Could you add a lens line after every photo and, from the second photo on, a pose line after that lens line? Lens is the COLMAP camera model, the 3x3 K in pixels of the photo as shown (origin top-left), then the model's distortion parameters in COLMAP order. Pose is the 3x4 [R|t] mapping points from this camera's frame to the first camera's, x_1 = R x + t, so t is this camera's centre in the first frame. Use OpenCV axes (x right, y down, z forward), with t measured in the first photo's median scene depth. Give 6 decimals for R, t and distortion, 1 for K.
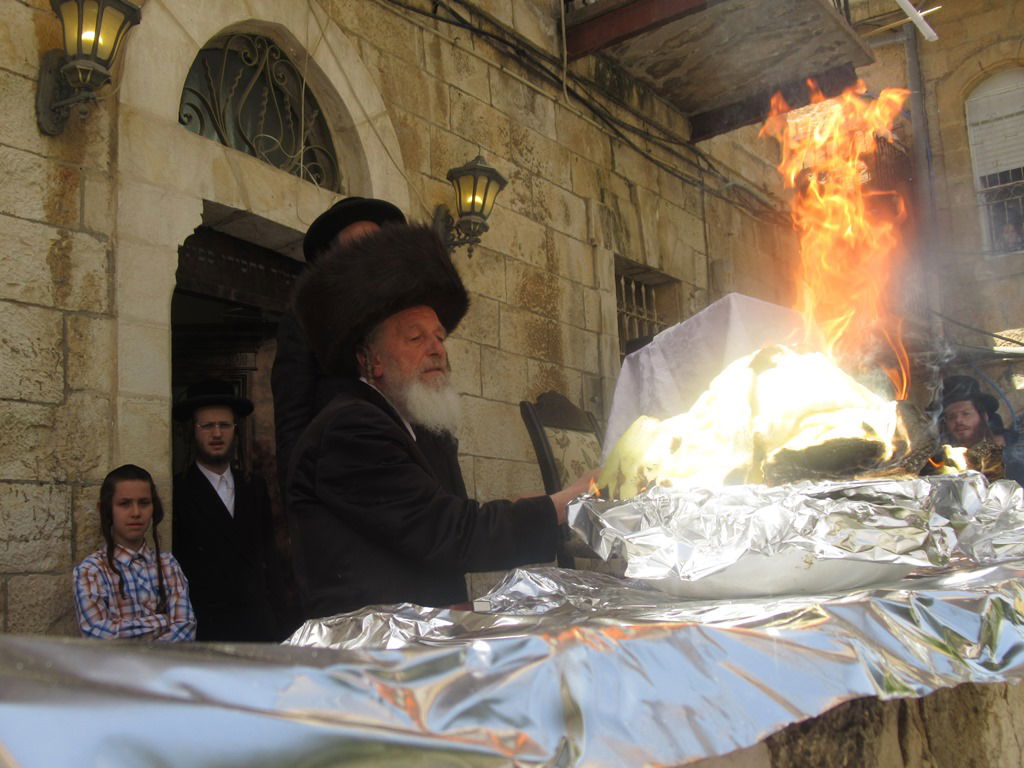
lens RADIAL K [[1148.6, 0, 512.9], [0, 1148.6, 387.9], [0, 0, 1]] dist [-0.028889, 0.004592]
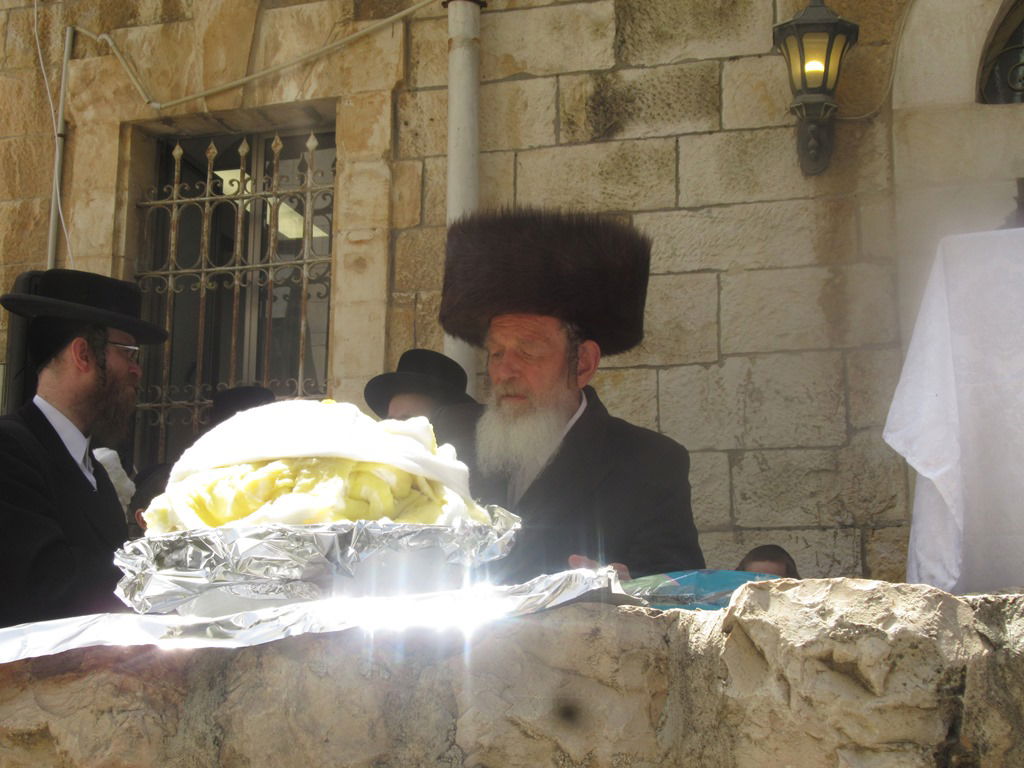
lens RADIAL K [[1429.9, 0, 512.0], [0, 1429.9, 384.0], [0, 0, 1]] dist [0.011366, -0.045846]
pose [[0.328712, -0.133180, -0.934993, 0.458422], [0.127191, 0.987231, -0.095905, 0.030283], [0.935826, -0.087398, 0.341454, 0.228599]]
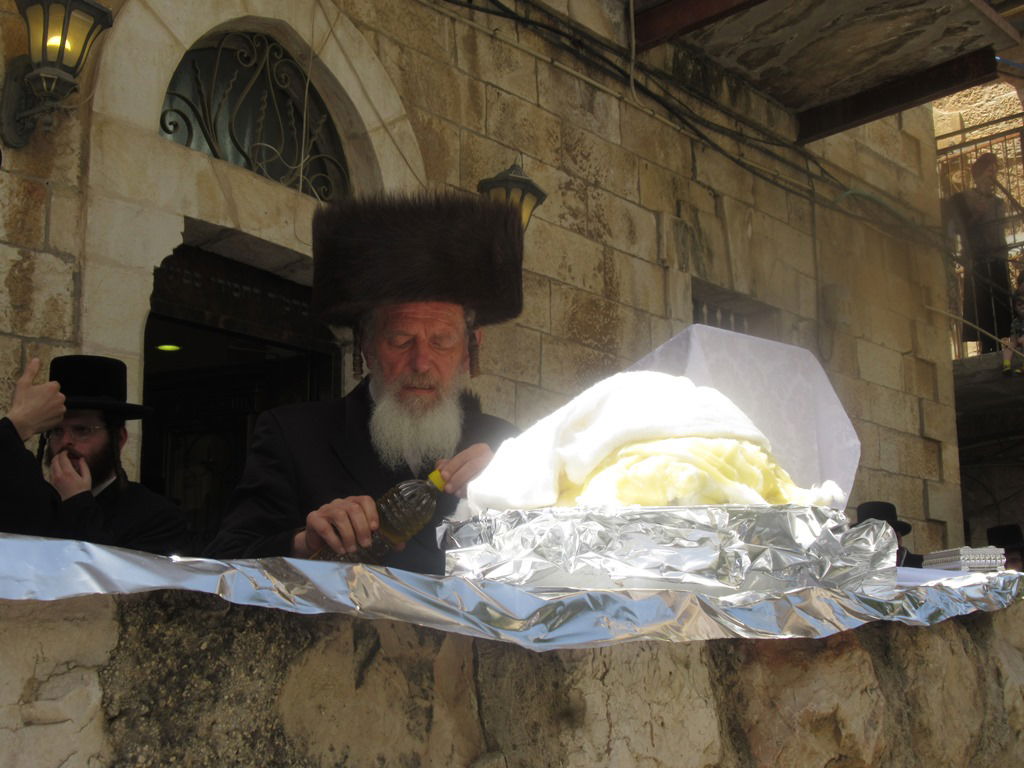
lens RADIAL K [[1429.9, 0, 512.0], [0, 1429.9, 384.0], [0, 0, 1]] dist [0.011366, -0.045846]
pose [[0.994830, 0.011543, -0.100900, 0.082423], [-0.015490, 0.999142, -0.038421, 0.005824], [0.100370, 0.039785, 0.994154, -0.074354]]
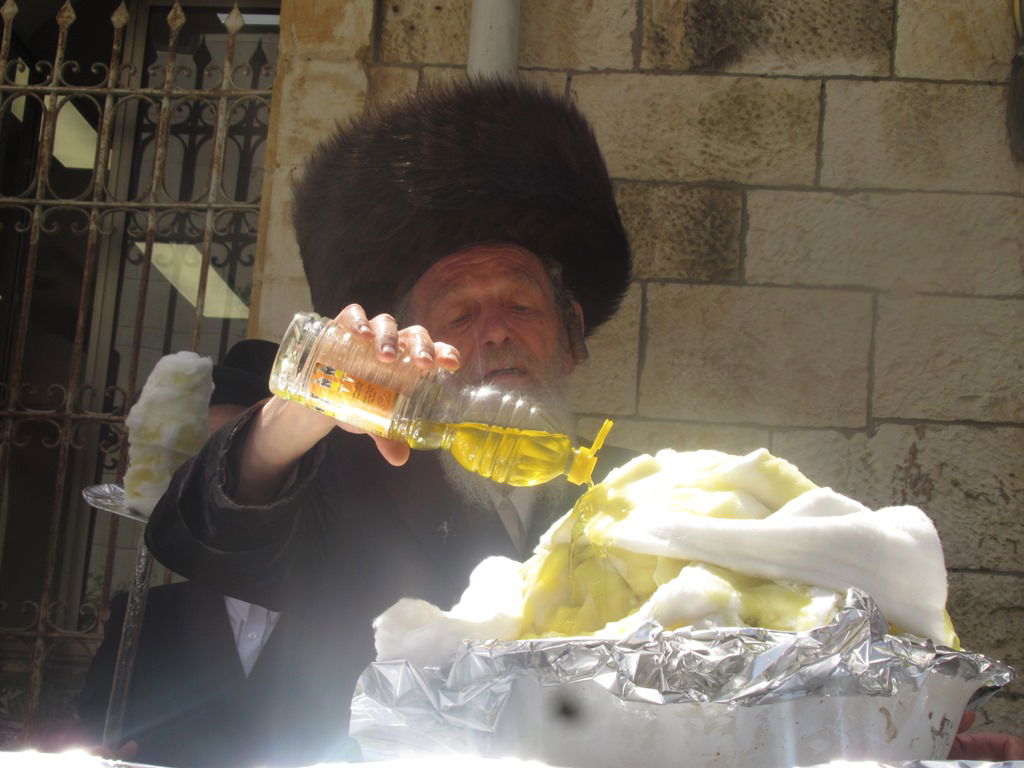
lens RADIAL K [[2154.6, 0, 512.0], [0, 2154.6, 384.0], [0, 0, 1]] dist [0.187971, -1.627171]
pose [[0.463640, -0.114919, -0.878539, 0.379758], [0.044015, 0.993316, -0.106705, 0.017391], [0.884930, 0.010804, 0.465600, 0.117125]]
